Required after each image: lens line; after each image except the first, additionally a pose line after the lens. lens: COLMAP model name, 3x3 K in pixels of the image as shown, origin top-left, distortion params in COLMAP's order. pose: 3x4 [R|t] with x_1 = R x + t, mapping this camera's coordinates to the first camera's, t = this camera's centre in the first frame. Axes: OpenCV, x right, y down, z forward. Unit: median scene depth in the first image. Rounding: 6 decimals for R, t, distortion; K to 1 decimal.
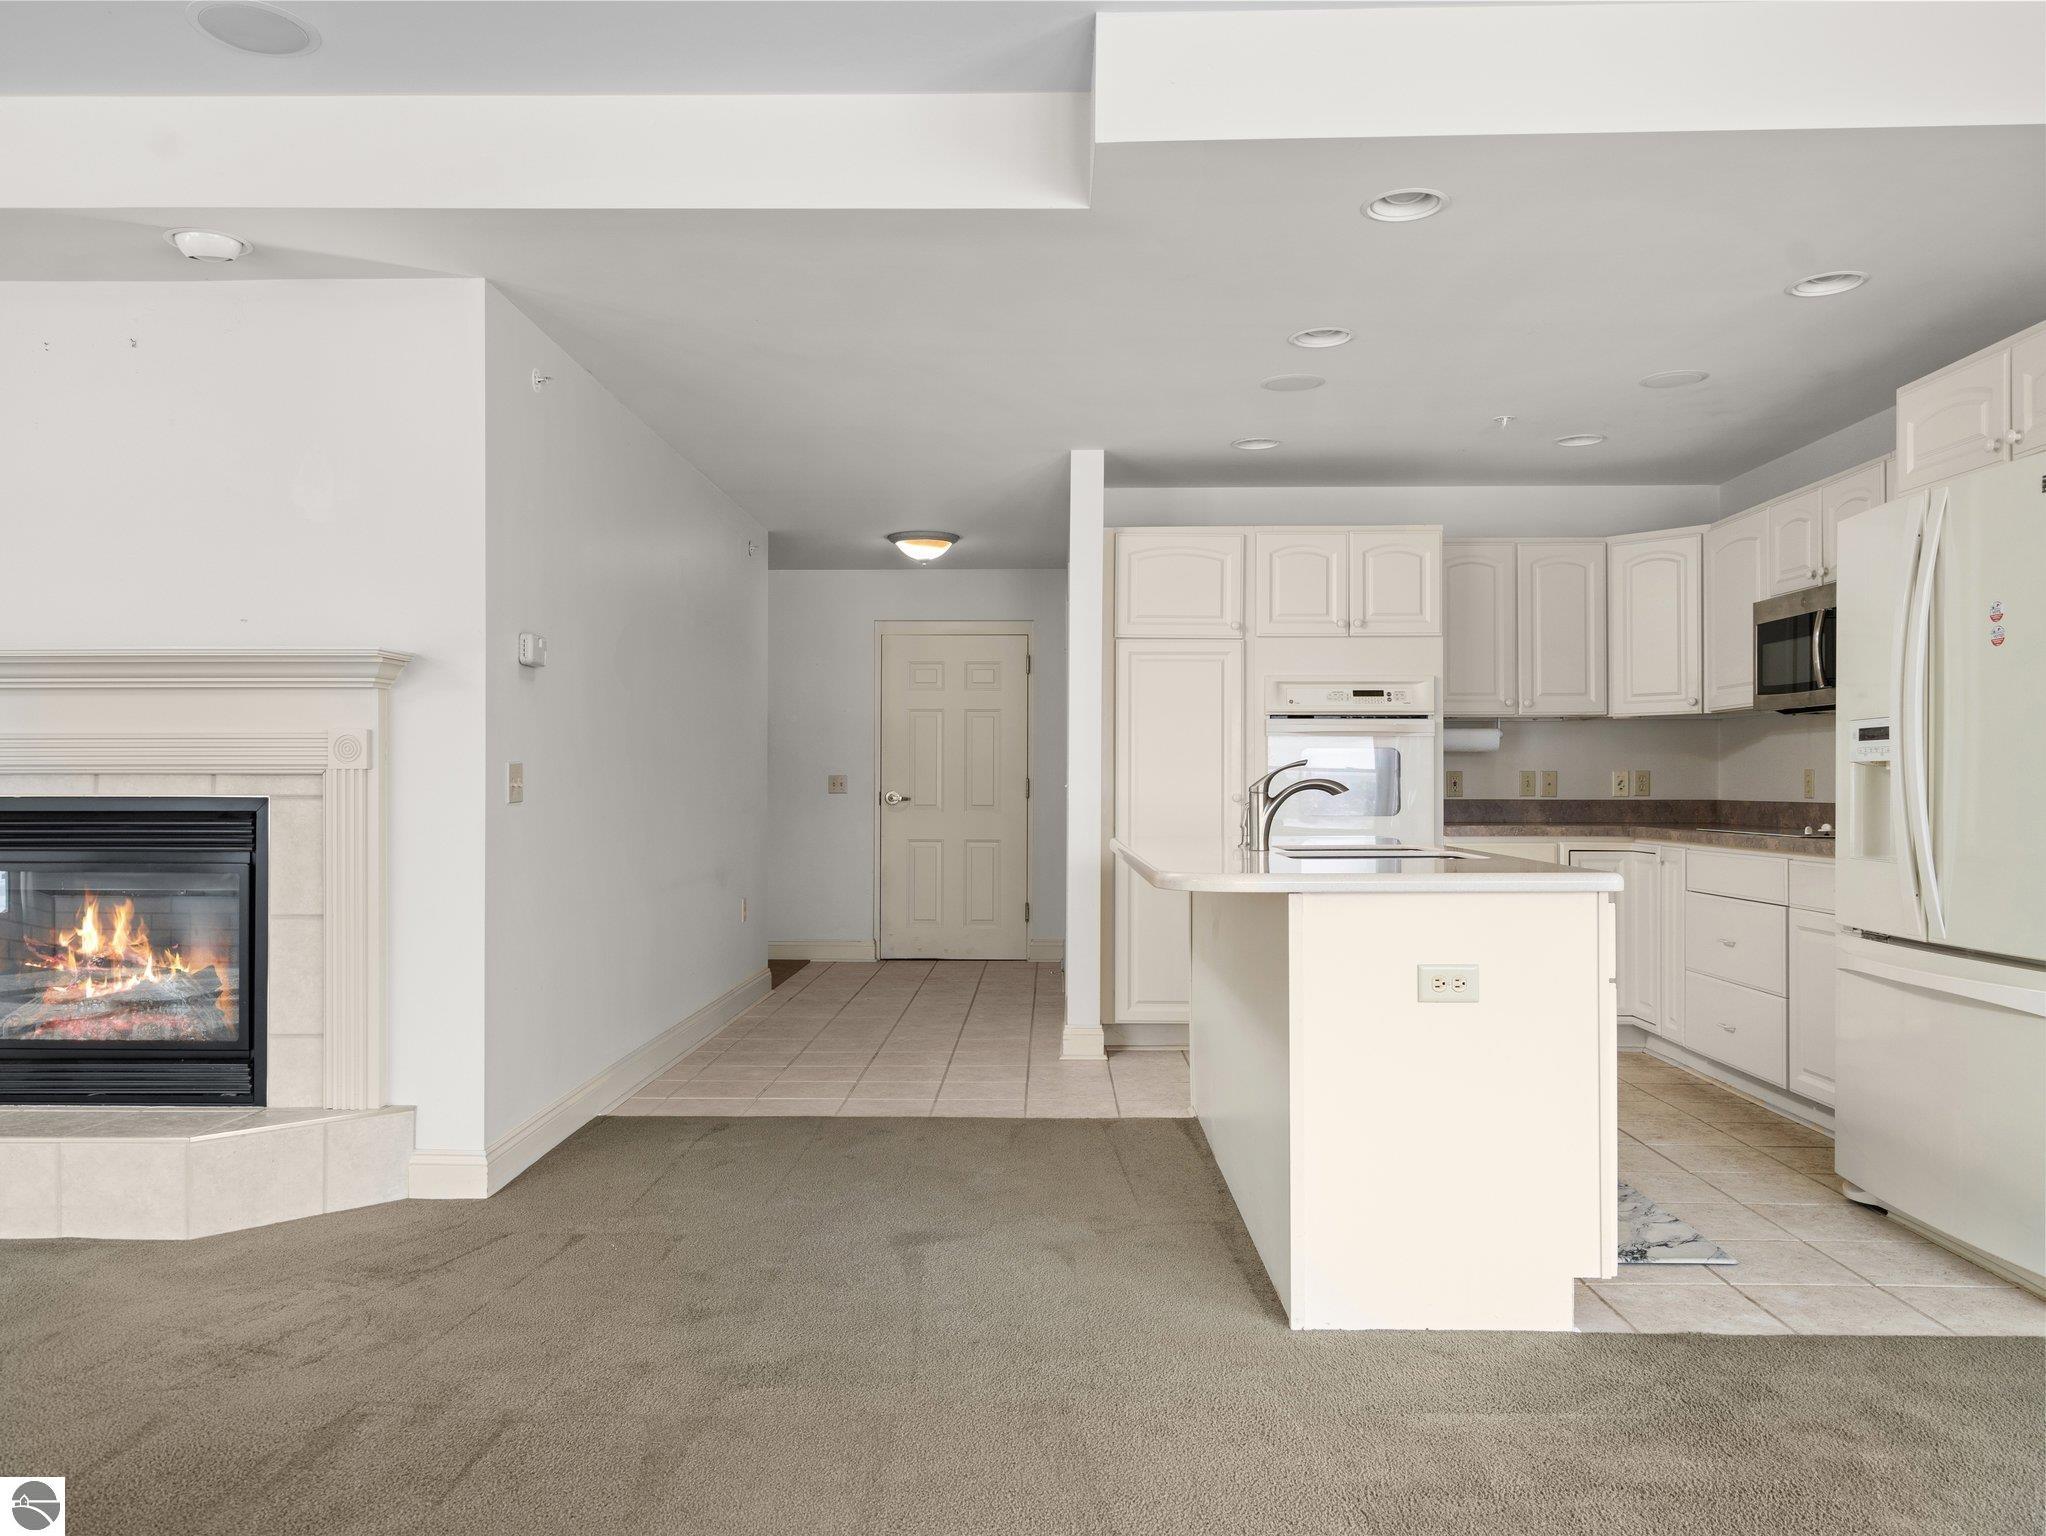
lens RADIAL K [[1505.2, 0, 1010.3], [0, 1505.2, 768.2], [0, 0, 1]] dist [0.008093, 0.004372]
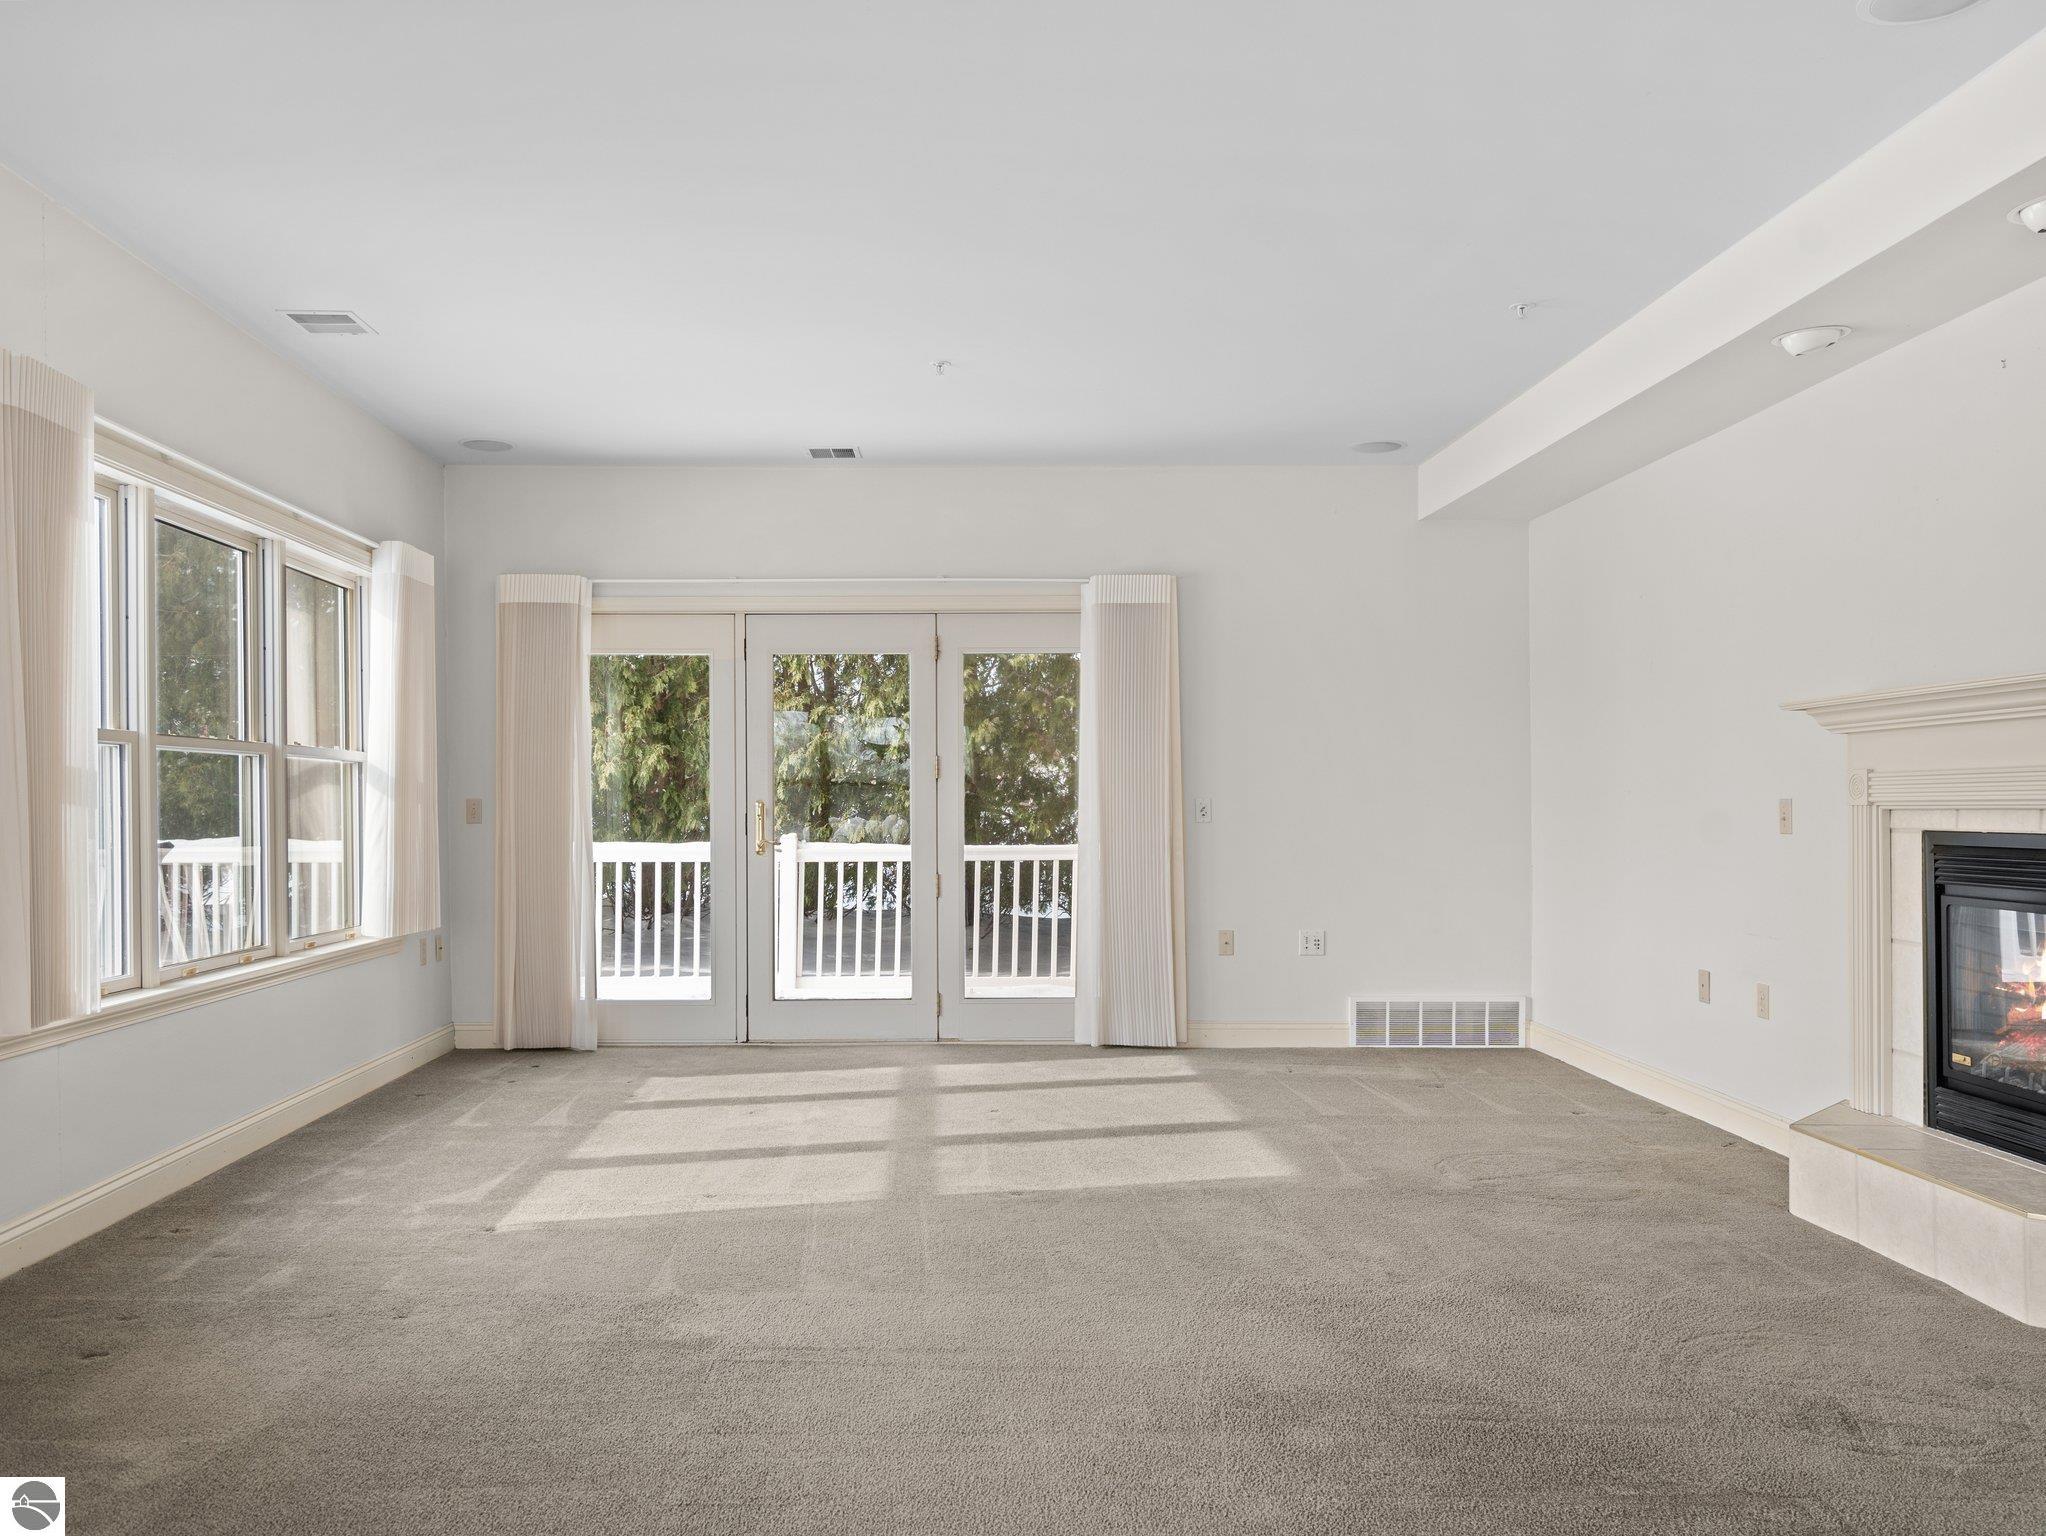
lens RADIAL K [[1554.7, 0, 965.9], [0, 1554.7, 815.4], [0, 0, 1]] dist [0.013889, 0.006140]
pose [[0.039978, 0.003687, -0.999194, 0.216663], [0.009107, 0.999950, 0.004054, -0.001245], [0.999159, -0.009262, 0.039943, 0.194904]]
